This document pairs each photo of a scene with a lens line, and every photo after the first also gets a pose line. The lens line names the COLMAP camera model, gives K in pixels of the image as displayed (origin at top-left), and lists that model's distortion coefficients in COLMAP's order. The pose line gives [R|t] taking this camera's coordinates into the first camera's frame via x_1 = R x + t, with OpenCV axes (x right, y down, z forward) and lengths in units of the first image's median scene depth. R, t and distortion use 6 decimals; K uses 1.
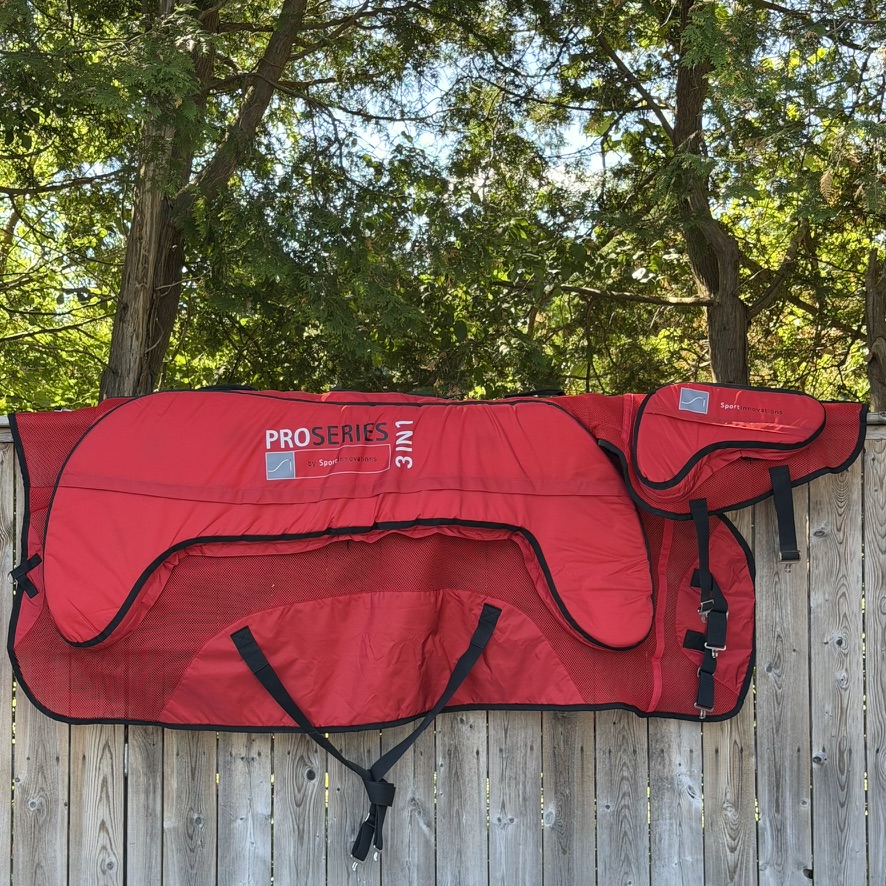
lens RADIAL K [[1735.9, 0, 425.8], [0, 1735.9, 460.6], [0, 0, 1]] dist [0.086341, 0.284455]
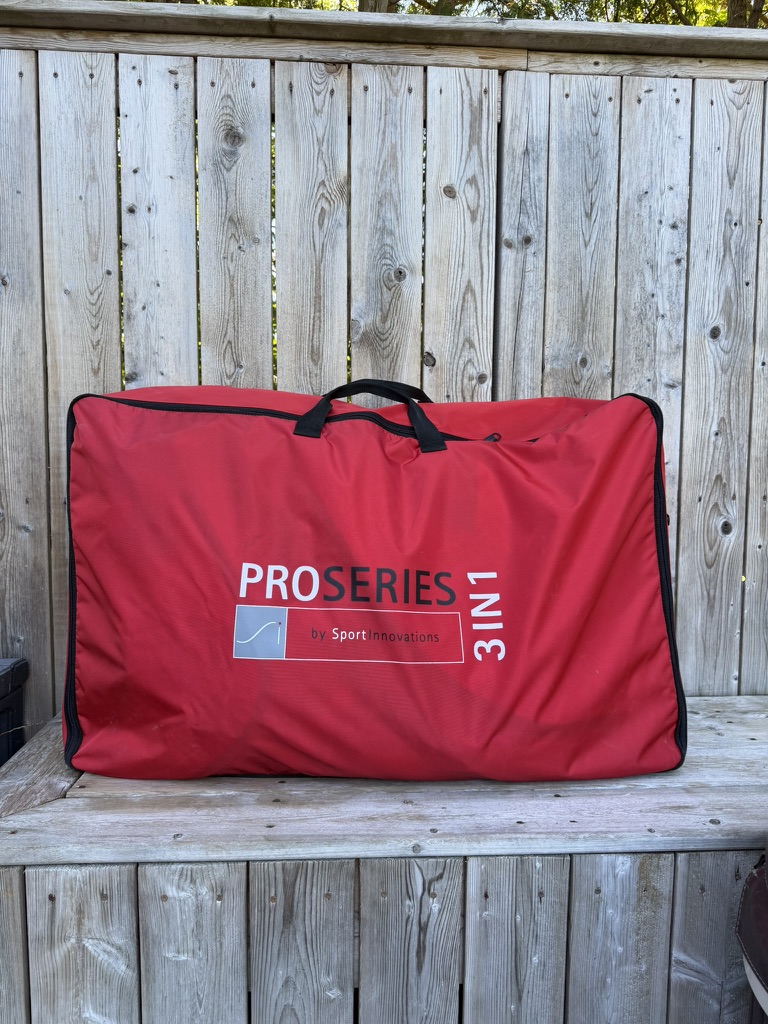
lens RADIAL K [[732.2, 0, 384.0], [0, 732.2, 512.0], [0, 0, 1]] dist [0.058992, -0.097425]
pose [[0.999711, 0.008374, 0.022537, -0.222781], [-0.010556, 0.995076, 0.098550, 0.140799], [-0.021600, -0.098759, 0.994877, 0.668421]]
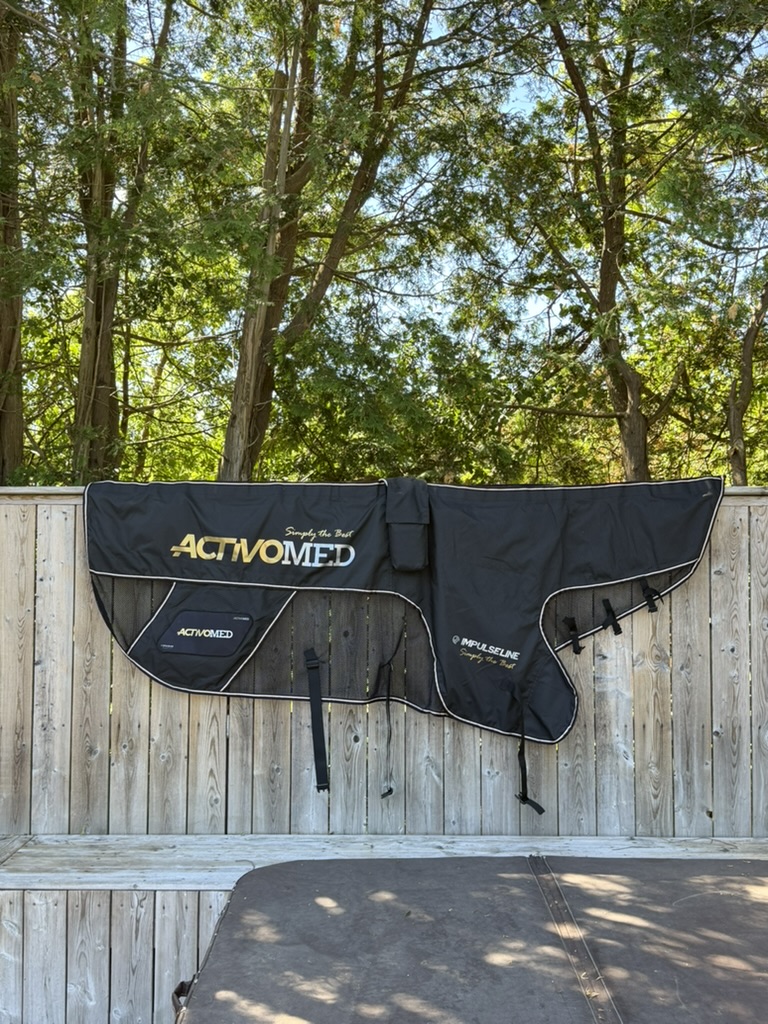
lens RADIAL K [[1052.3, 0, 384.0], [0, 1052.3, 512.0], [0, 0, 1]] dist [0.200394, -0.426586]
pose [[0.999265, 0.004773, -0.038042, -0.010931], [-0.005074, 0.999957, -0.007797, 0.001280], [0.038003, 0.007984, 0.999246, 0.128725]]
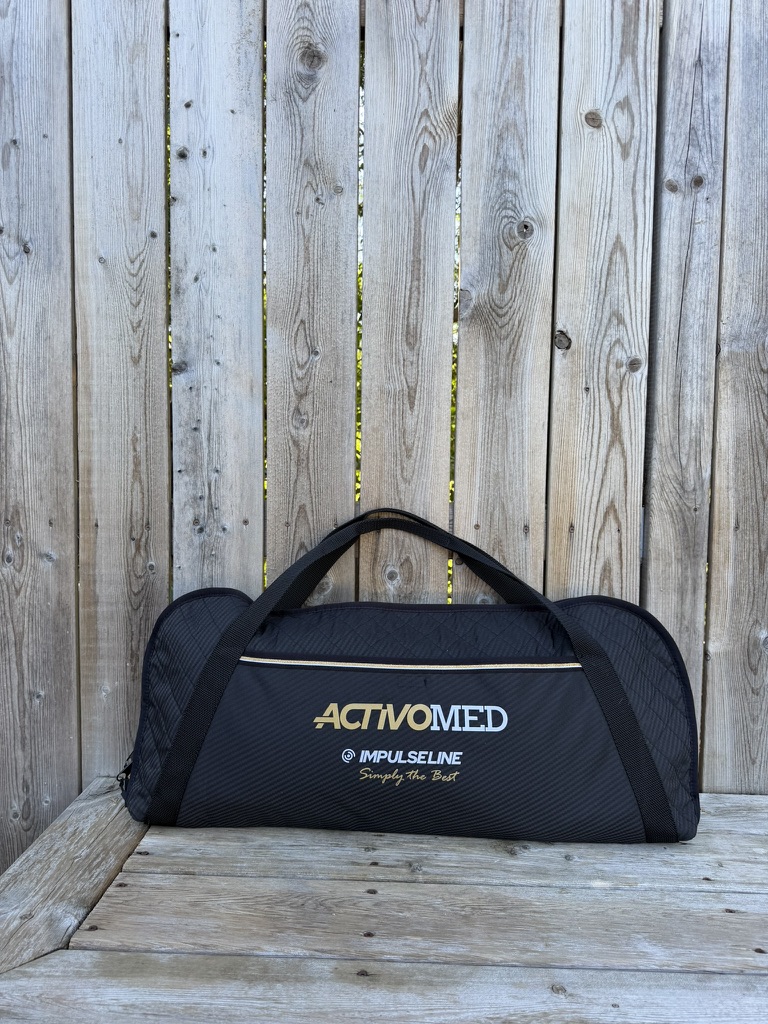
lens RADIAL K [[737.5, 0, 384.0], [0, 737.5, 512.0], [0, 0, 1]] dist [0.004430, -0.007860]
pose [[0.997489, 0.019874, -0.067978, -0.236950], [-0.014022, 0.996239, 0.085507, 0.142035], [0.069422, -0.084339, 0.994016, 0.740928]]
